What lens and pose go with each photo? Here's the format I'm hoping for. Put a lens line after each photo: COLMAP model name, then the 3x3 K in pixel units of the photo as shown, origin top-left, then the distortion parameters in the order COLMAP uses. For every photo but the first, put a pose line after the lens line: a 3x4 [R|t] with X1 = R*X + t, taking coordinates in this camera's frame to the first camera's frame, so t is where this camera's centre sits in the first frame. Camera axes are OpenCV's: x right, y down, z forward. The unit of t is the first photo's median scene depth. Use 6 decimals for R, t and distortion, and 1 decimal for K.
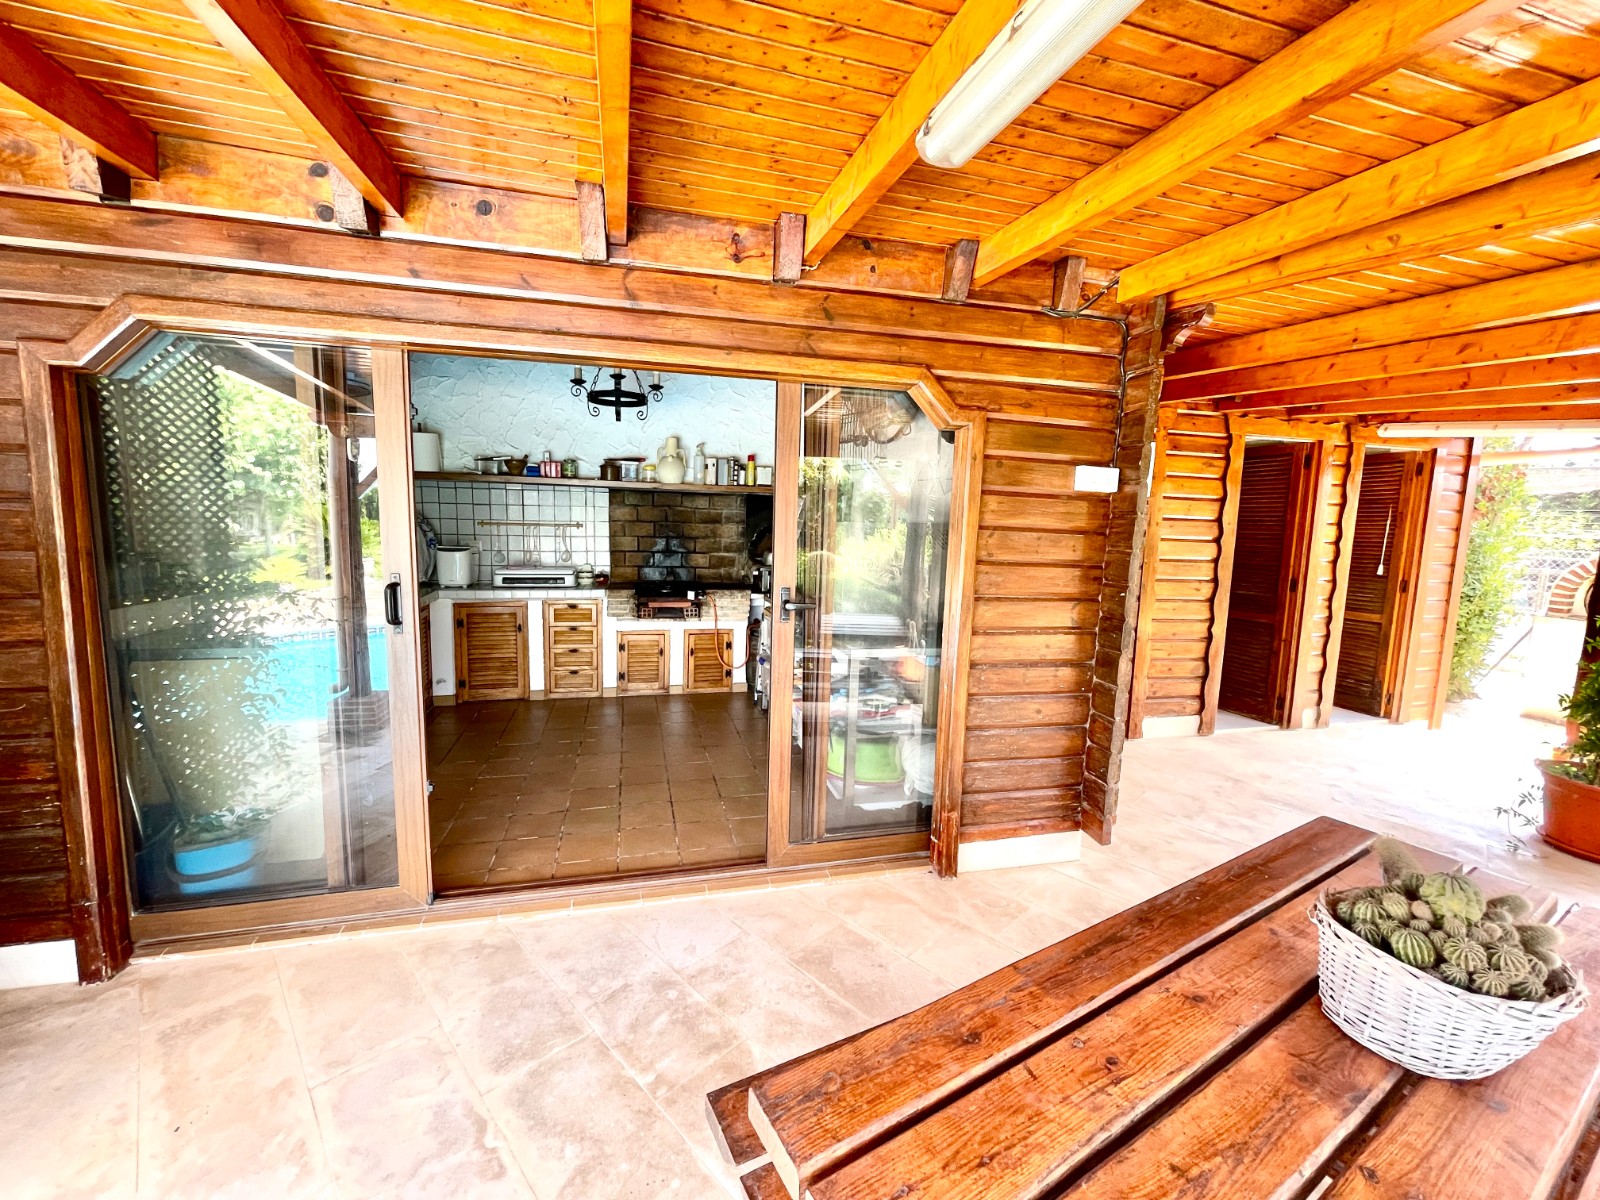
lens RADIAL K [[637.8, 0, 800.0], [0, 637.8, 600.0], [0, 0, 1]] dist [-0.001222, 0.000355]
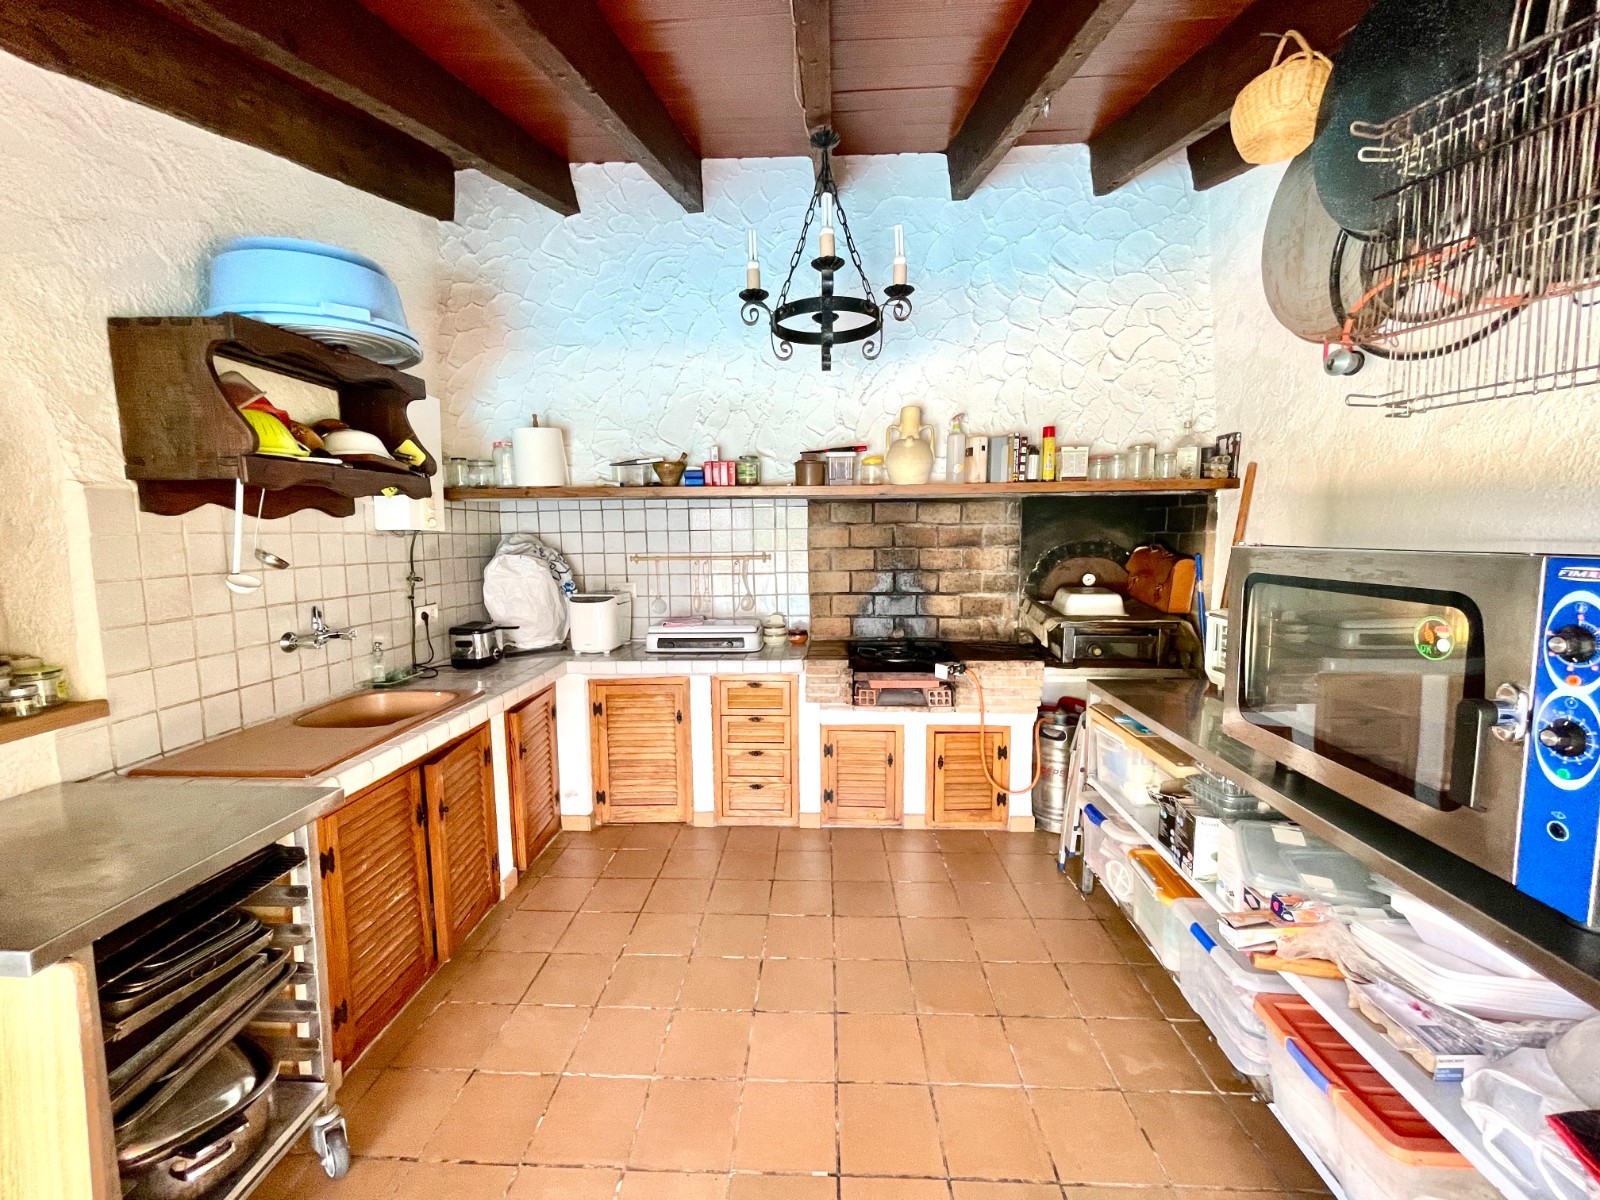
lens RADIAL K [[652.4, 0, 800.0], [0, 652.4, 600.0], [0, 0, 1]] dist [-0.000685, -0.000074]
pose [[0.955694, -0.007523, -0.294265, -0.123600], [0.001367, 0.999776, -0.021120, -0.064417], [0.294358, 0.019782, 0.955491, 0.400027]]
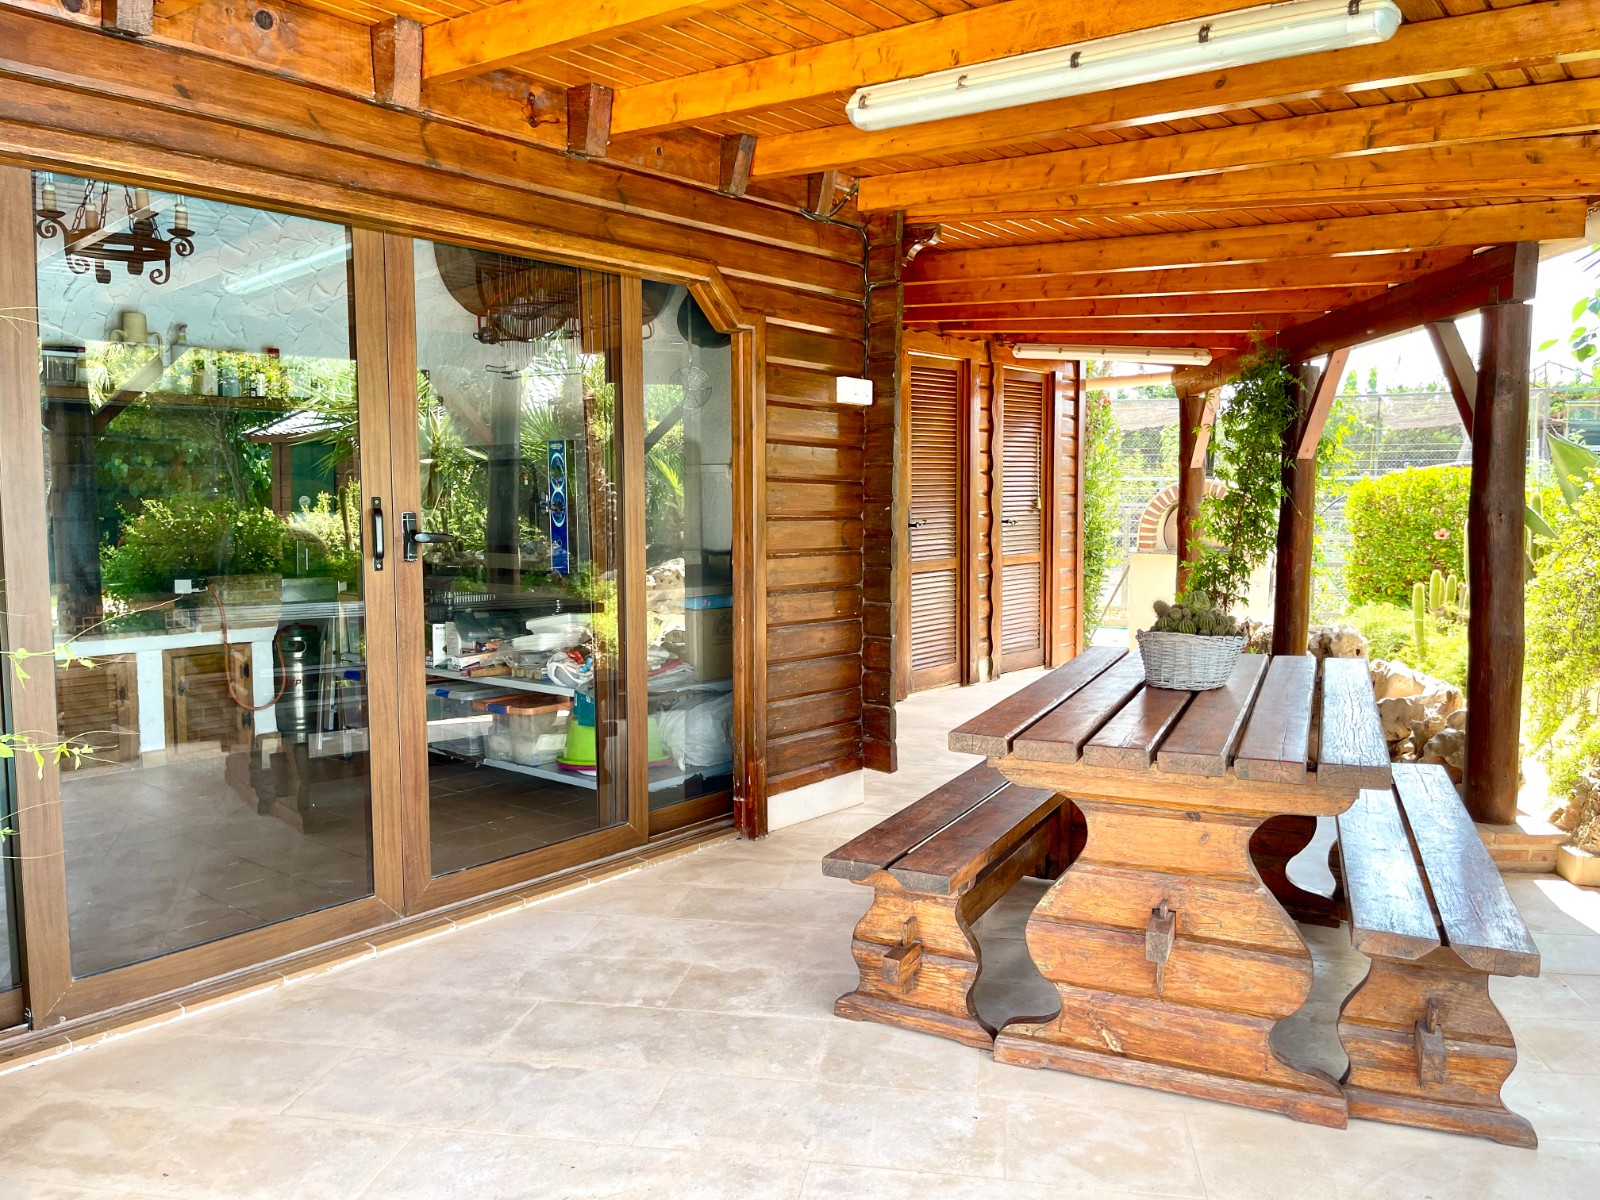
lens RADIAL K [[1183.2, 0, 800.0], [0, 1183.2, 600.0], [0, 0, 1]] dist [0.063309, -0.071375]
pose [[0.816846, -0.081445, 0.571078, -0.351257], [0.098805, 0.995107, 0.000591, 0.062807], [-0.568331, 0.055943, 0.820896, -0.220379]]
